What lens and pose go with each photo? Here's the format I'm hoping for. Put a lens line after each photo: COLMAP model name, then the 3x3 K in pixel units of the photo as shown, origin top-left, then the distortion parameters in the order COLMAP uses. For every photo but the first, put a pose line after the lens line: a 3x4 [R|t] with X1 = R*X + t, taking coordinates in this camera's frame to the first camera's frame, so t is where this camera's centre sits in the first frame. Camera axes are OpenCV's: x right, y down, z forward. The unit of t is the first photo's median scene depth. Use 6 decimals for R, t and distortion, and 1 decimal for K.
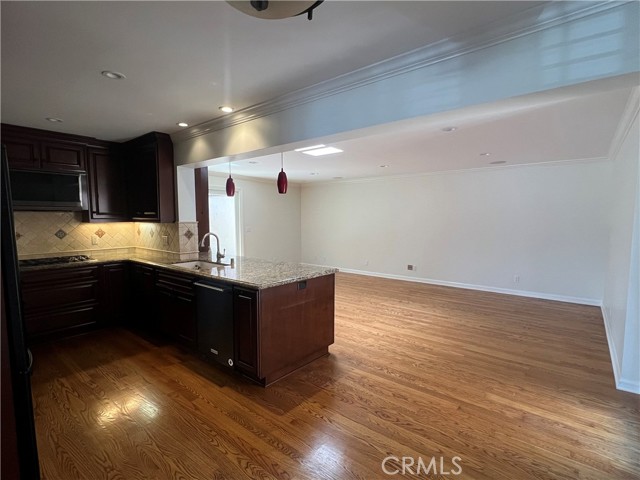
lens RADIAL K [[318.9, 0, 319.2], [0, 318.9, 242.1], [0, 0, 1]] dist [-0.000882, -0.000108]
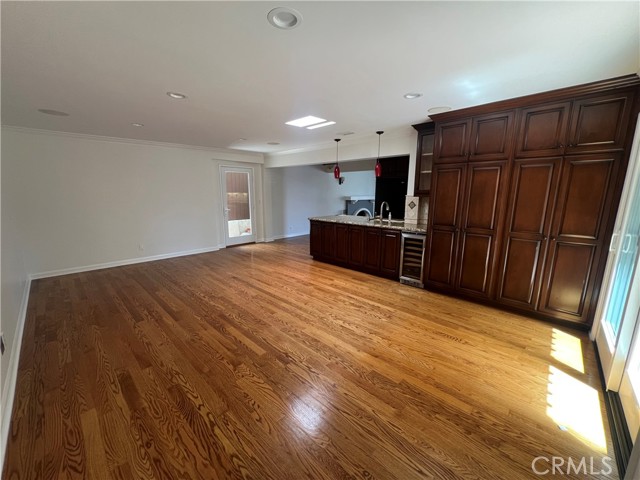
lens RADIAL K [[255.1, 0, 320.6], [0, 255.1, 240.7], [0, 0, 1]] dist [0.000153, 0.000003]
pose [[-0.997556, -0.014663, 0.068318, -0.083312], [0.003101, 0.967480, 0.252928, -0.120274], [-0.069805, 0.252521, -0.965070, 1.674854]]
